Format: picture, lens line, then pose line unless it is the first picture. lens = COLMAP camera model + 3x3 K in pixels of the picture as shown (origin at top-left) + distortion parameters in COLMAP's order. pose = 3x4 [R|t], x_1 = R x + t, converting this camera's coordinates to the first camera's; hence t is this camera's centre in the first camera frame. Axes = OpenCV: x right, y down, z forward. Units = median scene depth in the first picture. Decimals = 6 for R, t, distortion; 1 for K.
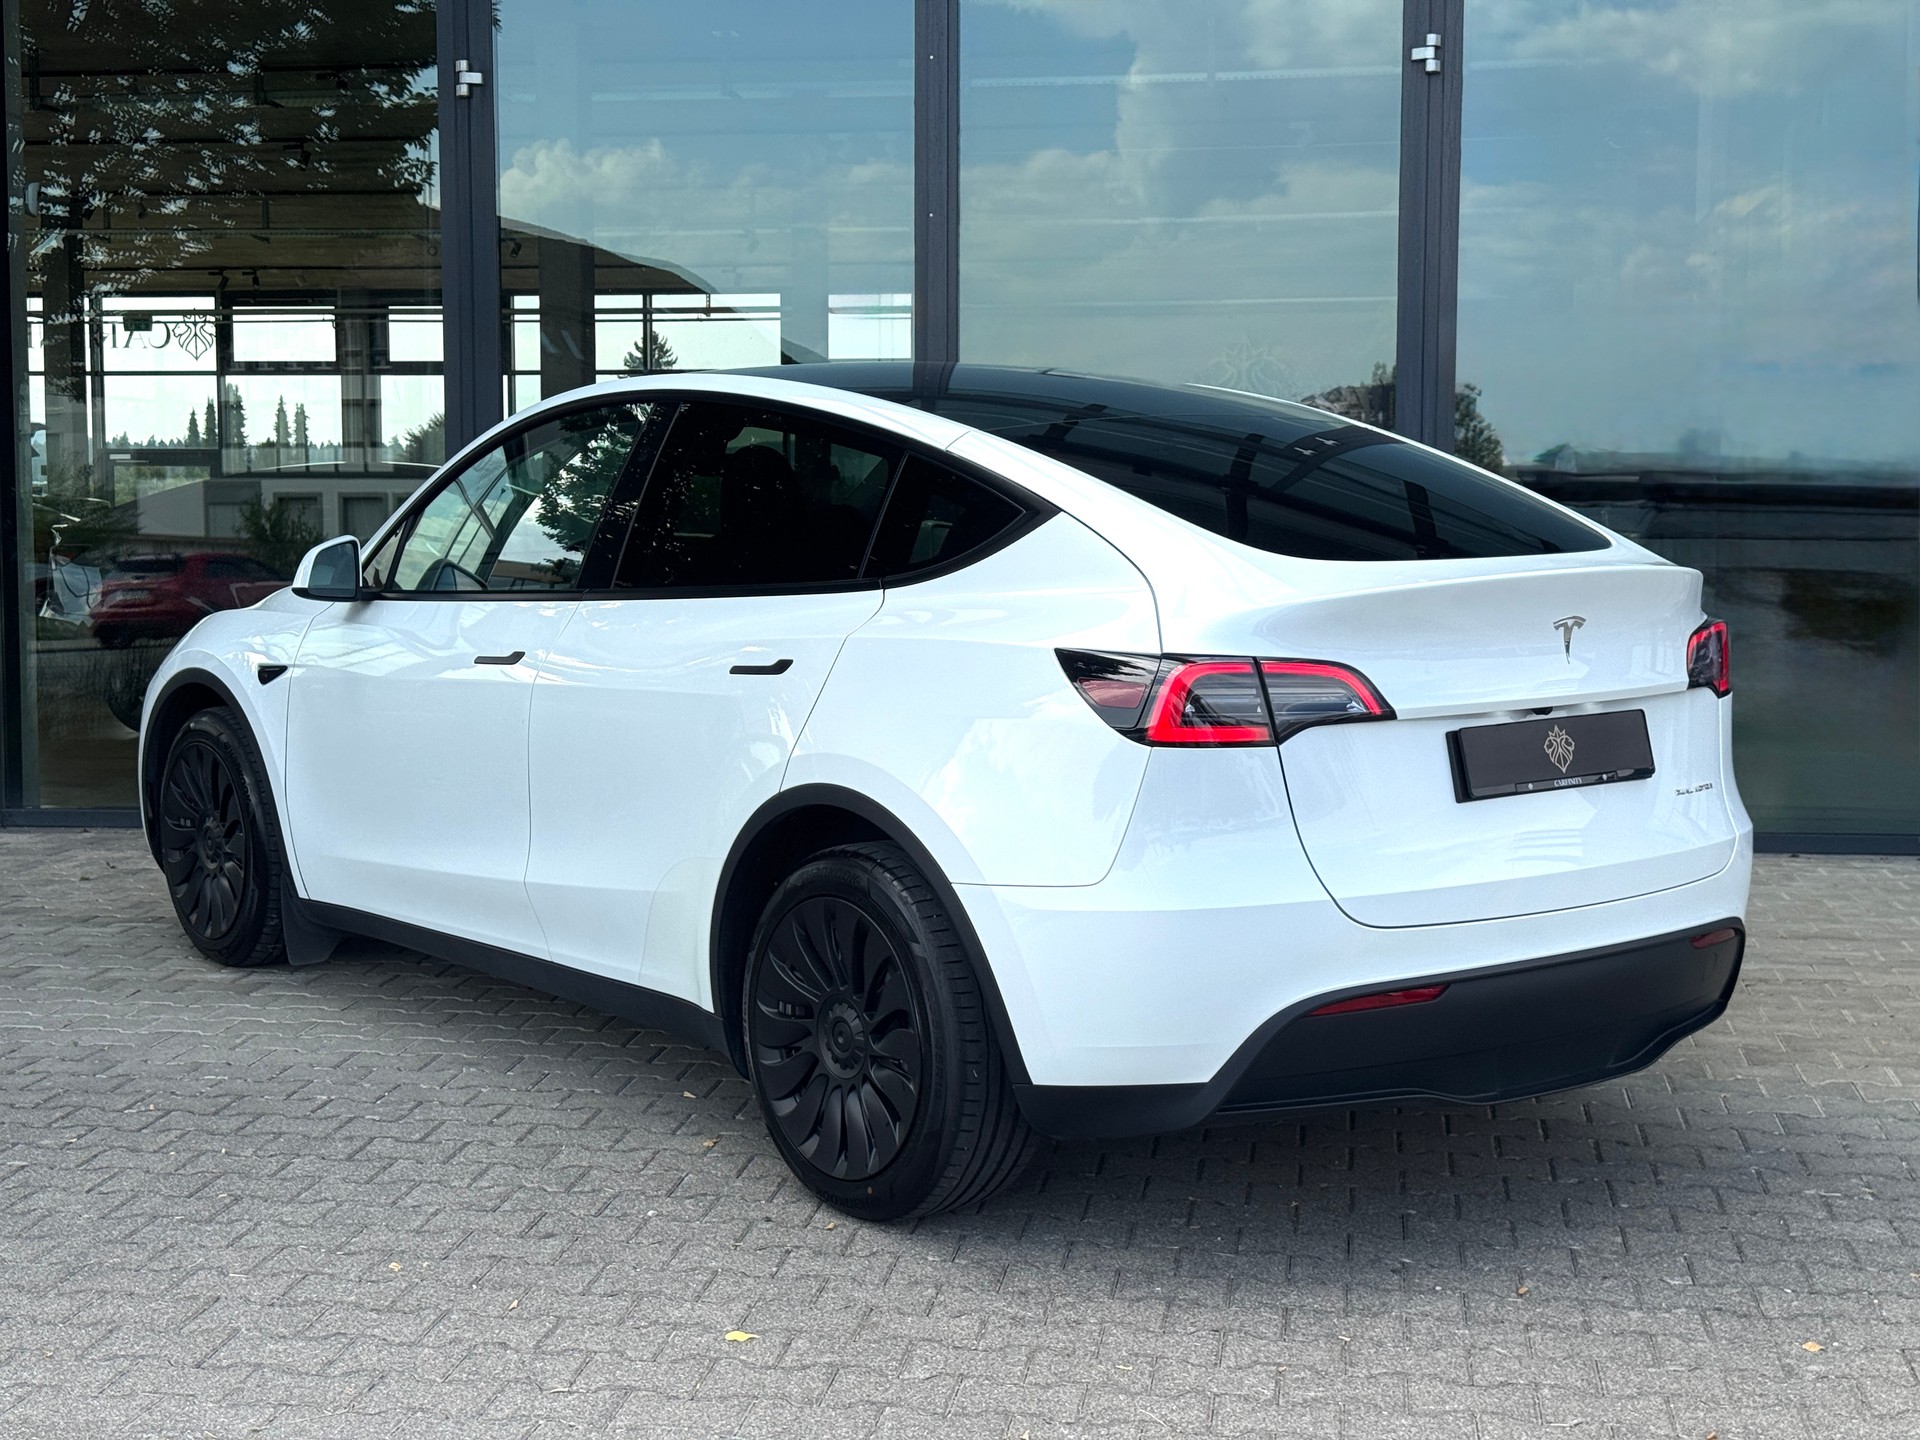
lens RADIAL K [[2587.2, 0, 957.1], [0, 2587.2, 747.9], [0, 0, 1]] dist [0.106639, 0.000000]
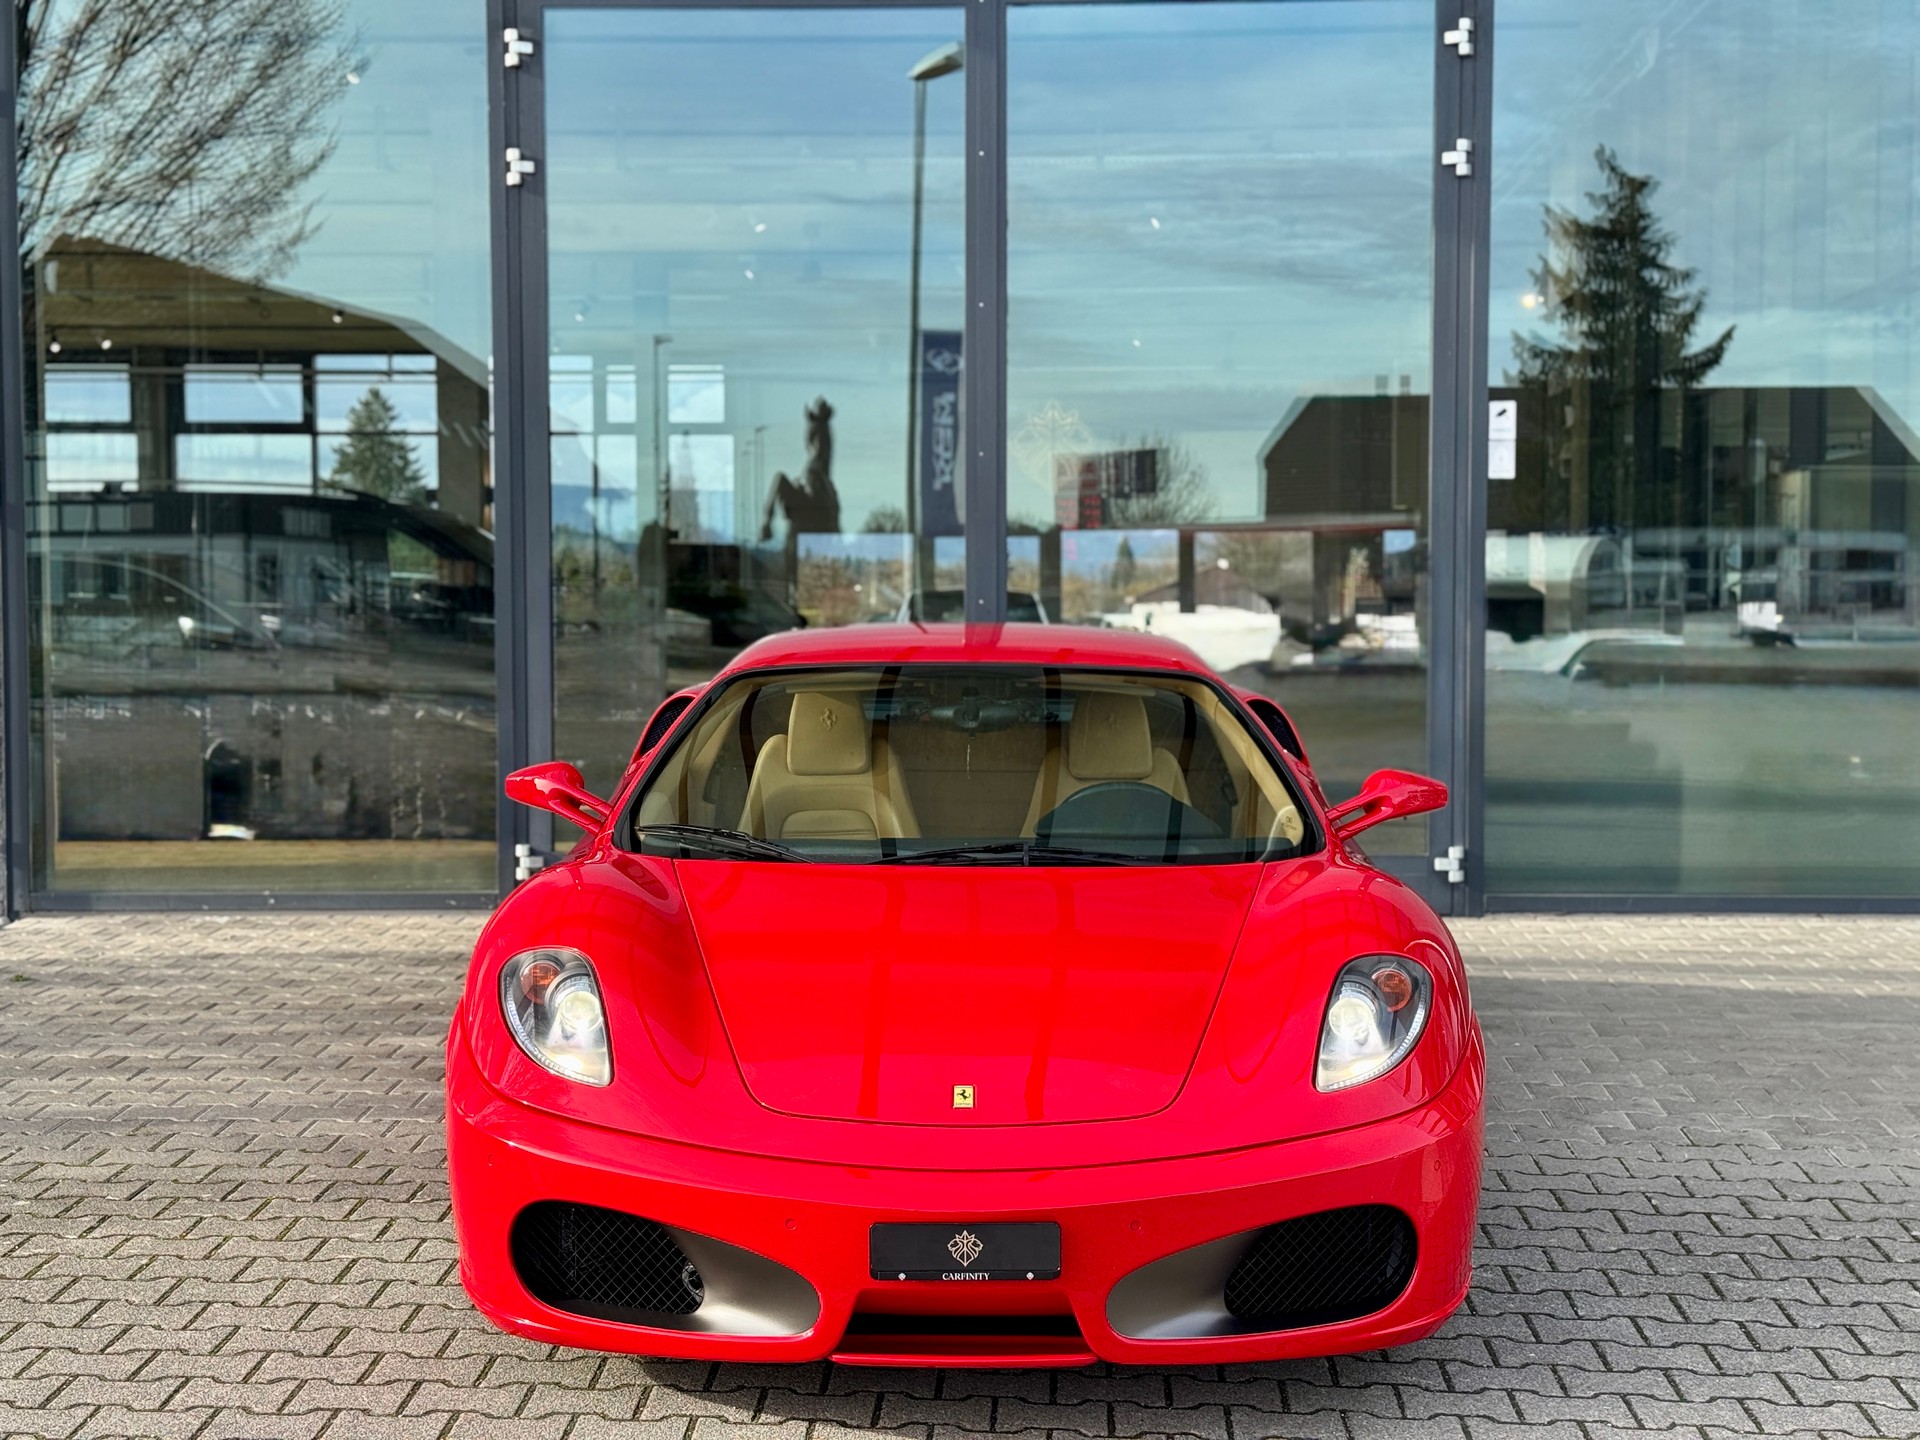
lens RADIAL K [[2587.2, 0, 936.9], [0, 2587.2, 719.1], [0, 0, 1]] dist [0.106639, 0.000000]
pose [[0.994894, -0.006989, 0.100684, -0.136509], [0.010180, 0.999461, -0.031208, -0.008924], [-0.100412, 0.032073, 0.994429, -0.017669]]
